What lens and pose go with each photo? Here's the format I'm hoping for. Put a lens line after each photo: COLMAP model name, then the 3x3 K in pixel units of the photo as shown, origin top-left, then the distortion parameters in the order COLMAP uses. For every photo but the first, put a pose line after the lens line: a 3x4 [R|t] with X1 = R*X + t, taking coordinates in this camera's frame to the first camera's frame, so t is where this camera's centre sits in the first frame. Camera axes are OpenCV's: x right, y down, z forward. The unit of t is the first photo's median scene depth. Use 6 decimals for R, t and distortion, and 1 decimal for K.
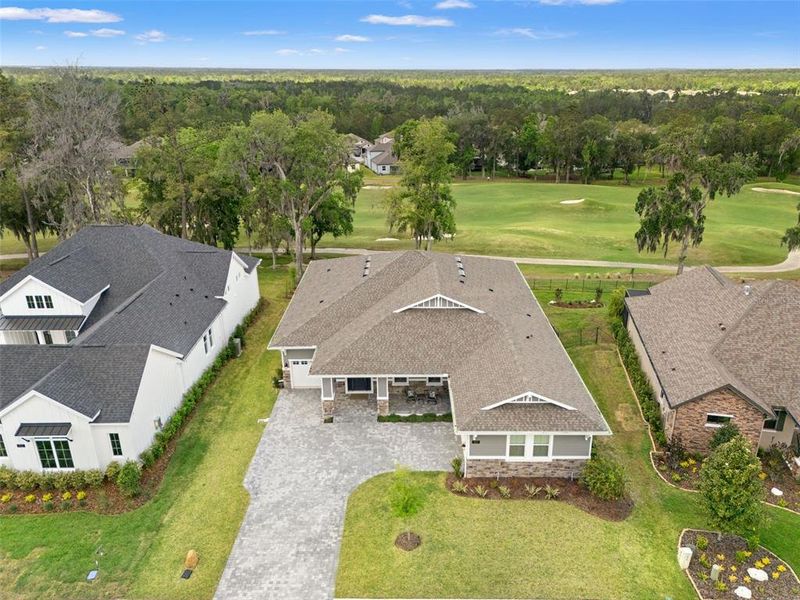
lens RADIAL K [[584.4, 0, 411.7], [0, 584.4, 266.7], [0, 0, 1]] dist [0.051921, -0.029137]
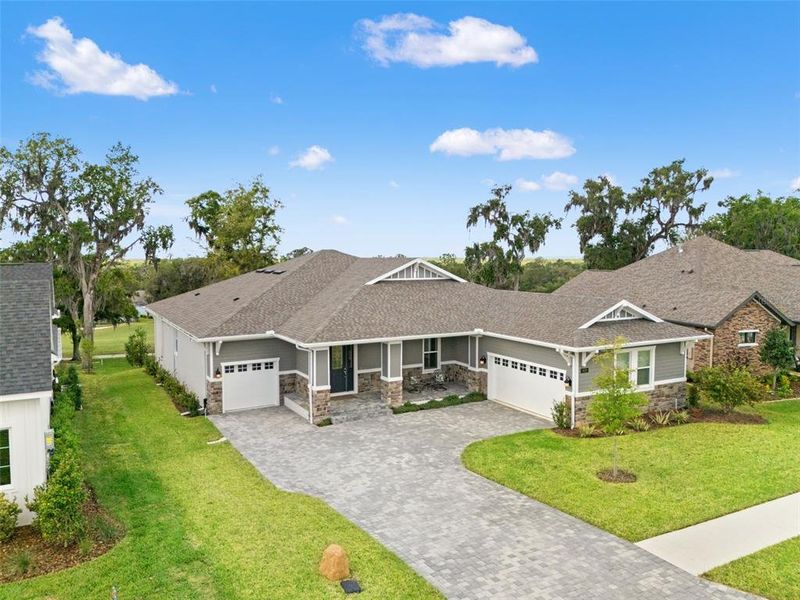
lens RADIAL K [[584.4, 0, 391.7], [0, 584.4, 298.3], [0, 0, 1]] dist [0.051921, -0.029137]
pose [[0.879231, -0.026954, 0.475633, -0.452675], [0.145441, 0.965920, -0.214117, 0.330356], [-0.453652, 0.257434, 0.853187, 0.445458]]
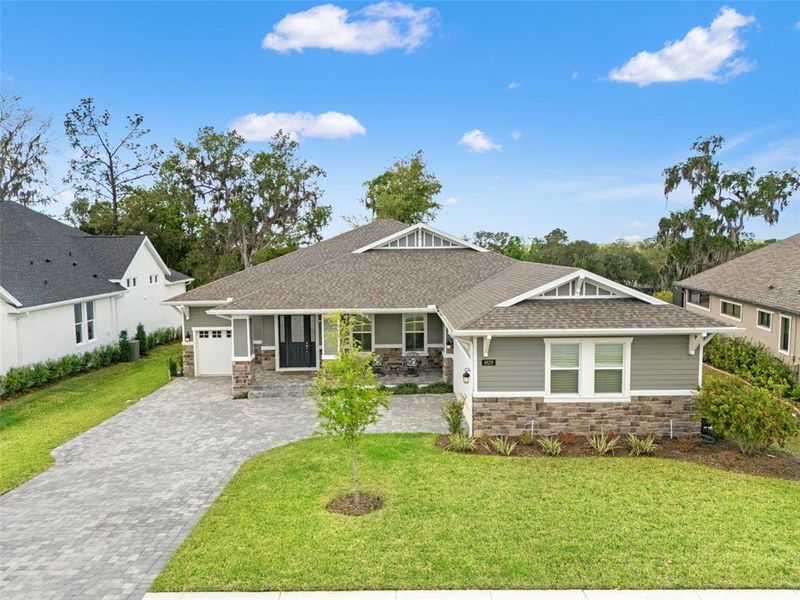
lens RADIAL K [[584.4, 0, 400.7], [0, 584.4, 296.0], [0, 0, 1]] dist [0.051921, -0.029137]
pose [[0.999952, -0.003652, 0.009138, 0.022386], [0.005675, 0.972639, -0.232254, 0.360116], [-0.008040, 0.232295, 0.972612, 0.451991]]
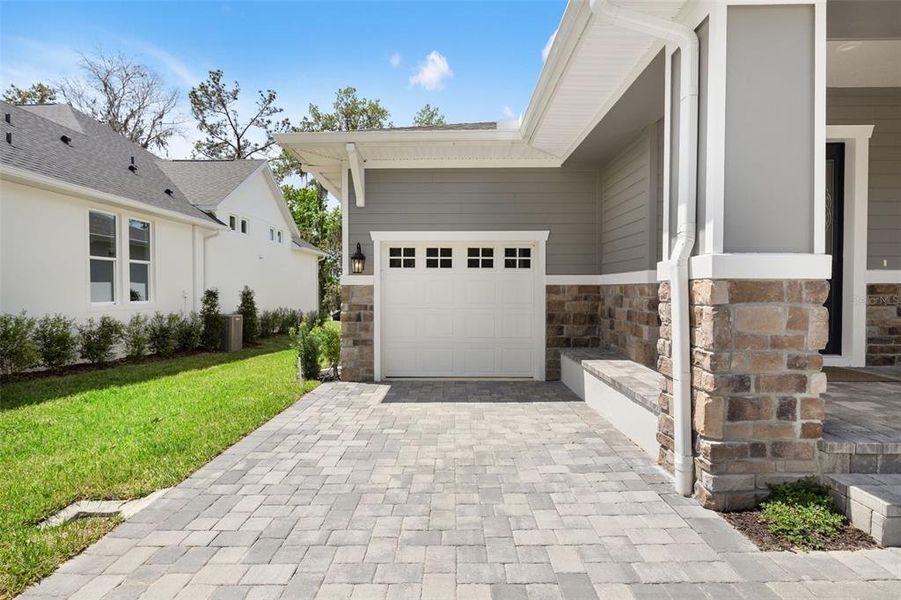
lens RADIAL K [[431.7, 0, 455.0], [0, 431.7, 298.8], [0, 0, 1]] dist [-0.004266, 0.000809]
pose [[0.999885, 0.014471, -0.004514, -0.229807], [-0.015159, 0.953461, -0.301136, 0.298005], [-0.000054, 0.301170, 0.953571, 1.102933]]
